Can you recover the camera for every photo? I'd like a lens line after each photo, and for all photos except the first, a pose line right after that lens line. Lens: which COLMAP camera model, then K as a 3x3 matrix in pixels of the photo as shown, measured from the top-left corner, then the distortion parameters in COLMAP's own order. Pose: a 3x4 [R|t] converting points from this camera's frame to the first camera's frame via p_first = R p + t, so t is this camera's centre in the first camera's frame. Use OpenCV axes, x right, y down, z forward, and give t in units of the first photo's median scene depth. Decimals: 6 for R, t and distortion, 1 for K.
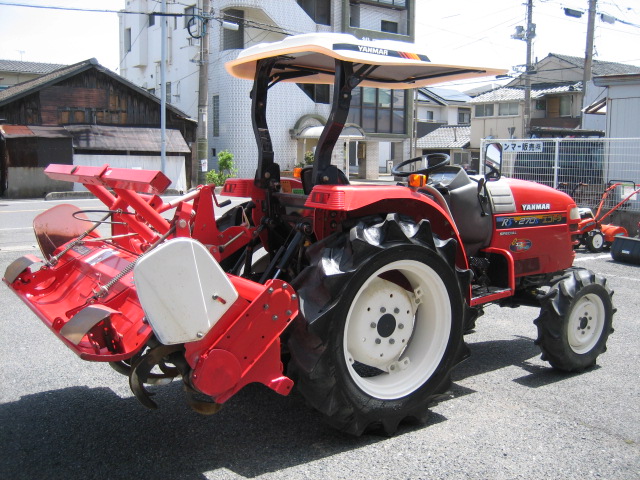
lens RADIAL K [[653.9, 0, 322.4], [0, 653.9, 240.5], [0, 0, 1]] dist [-0.062409, 0.000000]
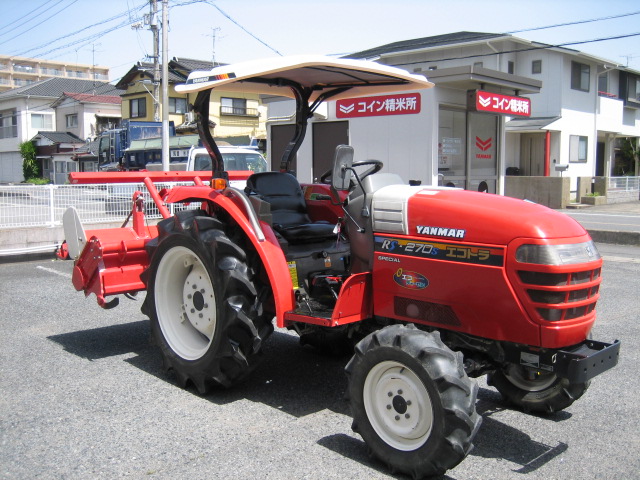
lens RADIAL K [[653.9, 0, 319.9], [0, 653.9, 238.6], [0, 0, 1]] dist [-0.062409, 0.000000]
pose [[0.165365, 0.098371, -0.981314, 1.093341], [-0.126211, 0.988943, 0.077867, -0.090504], [0.978123, 0.110976, 0.175952, 0.819131]]
